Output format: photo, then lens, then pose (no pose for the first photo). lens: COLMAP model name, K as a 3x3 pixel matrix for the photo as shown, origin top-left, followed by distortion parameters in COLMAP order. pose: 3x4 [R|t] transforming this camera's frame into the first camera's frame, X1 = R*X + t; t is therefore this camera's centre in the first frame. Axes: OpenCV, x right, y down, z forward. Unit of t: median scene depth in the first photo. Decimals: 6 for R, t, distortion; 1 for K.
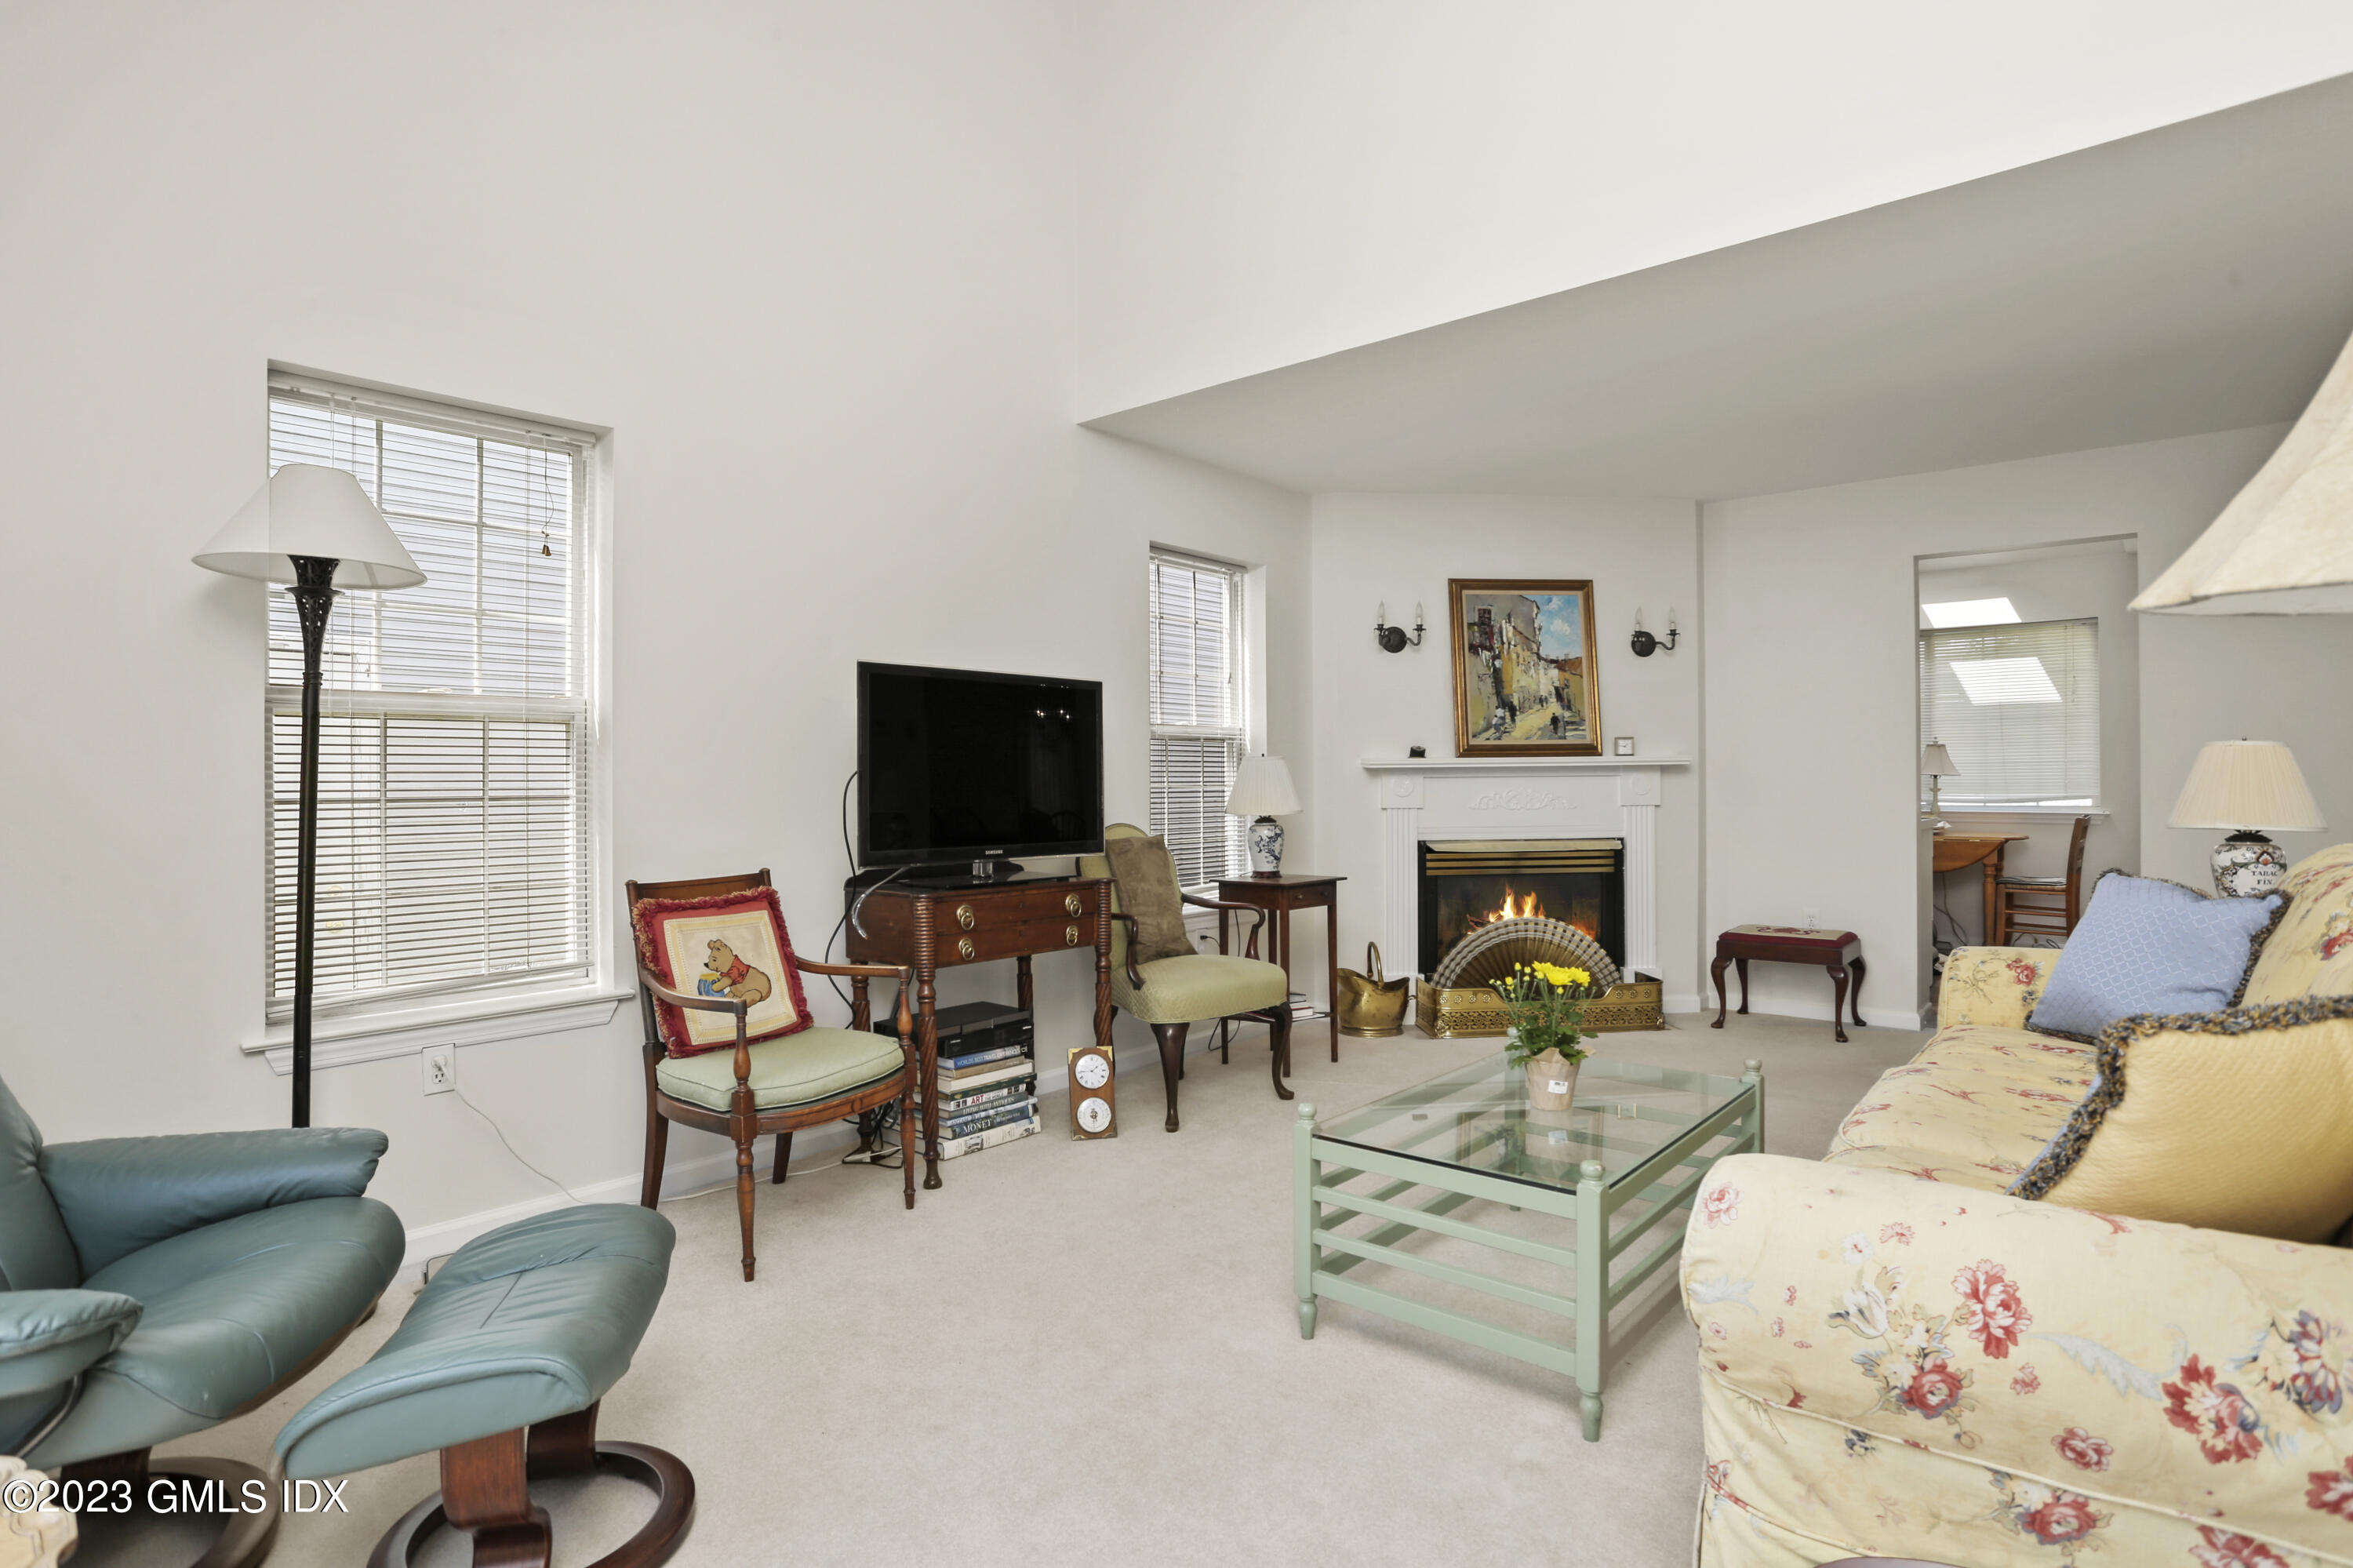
lens RADIAL K [[1178.9, 0, 1170.3], [0, 1178.9, 778.0], [0, 0, 1]] dist [-0.050167, 0.019592]
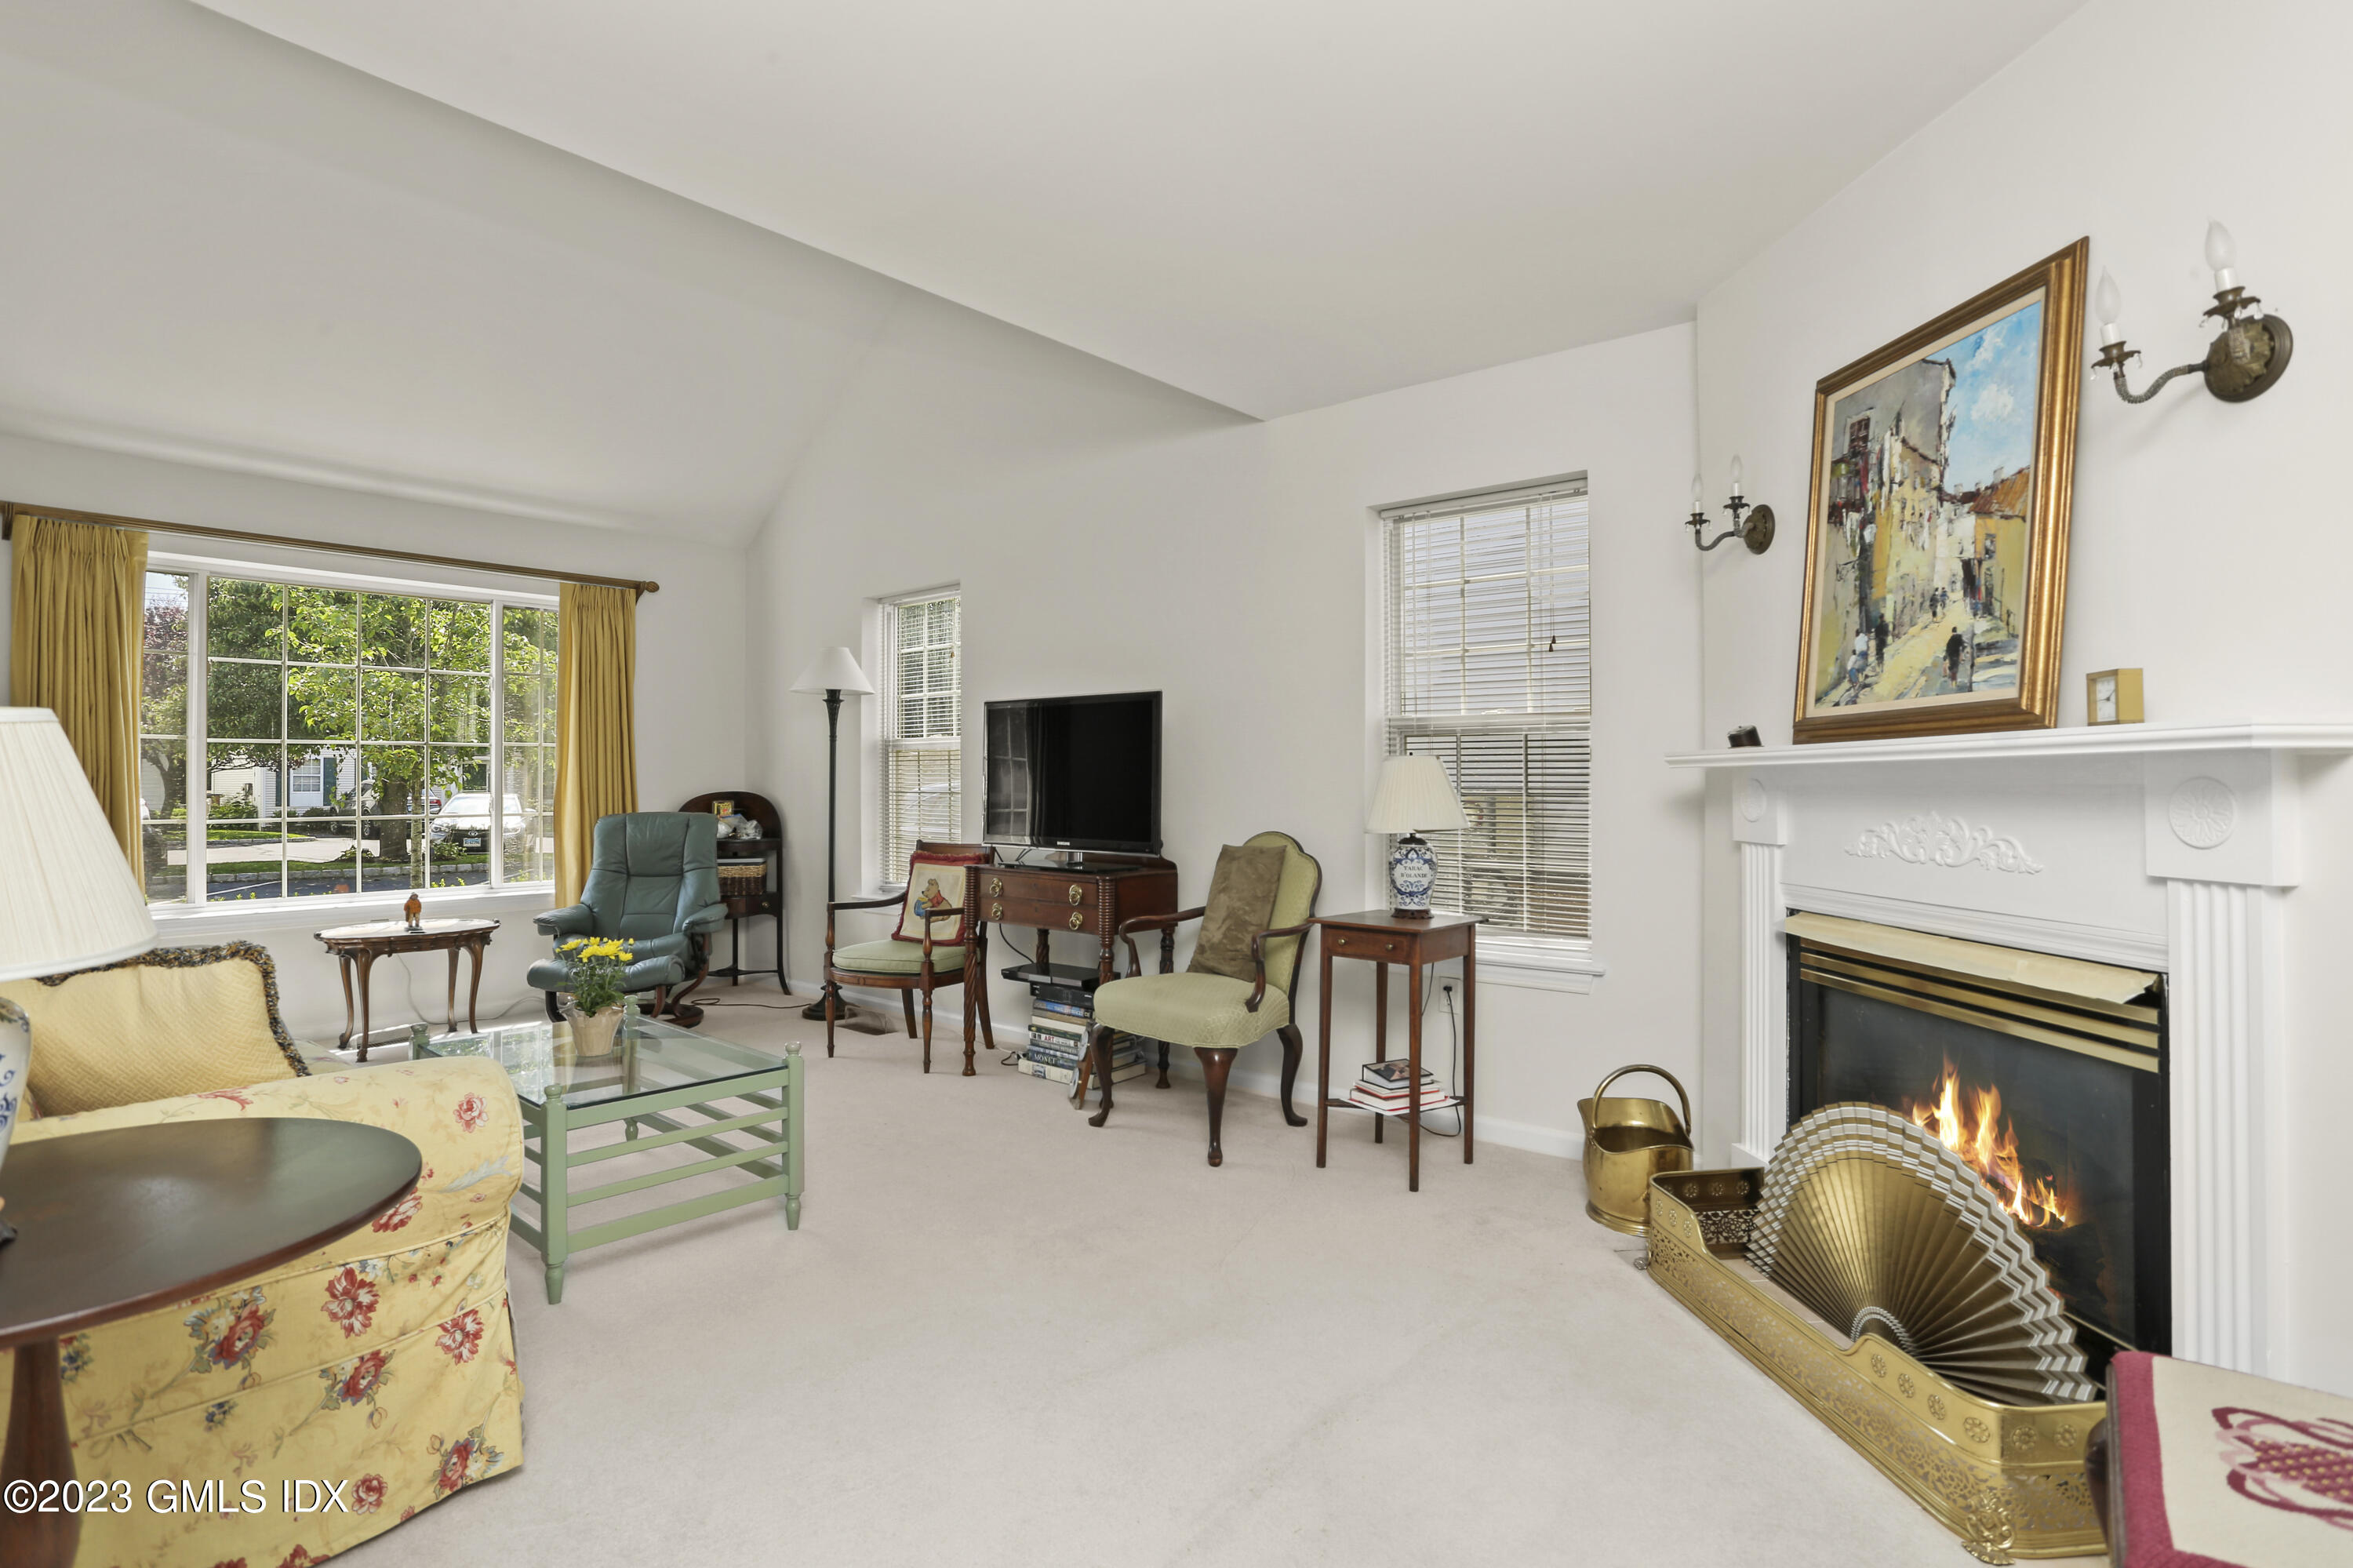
lens RADIAL K [[1178.9, 0, 1180.1], [0, 1178.9, 775.1], [0, 0, 1]] dist [-0.050167, 0.019592]
pose [[0.022618, -0.000614, -0.999744, 0.725182], [0.000646, 1.000000, -0.000599, -0.004974], [0.999744, -0.000632, 0.022618, 0.734352]]
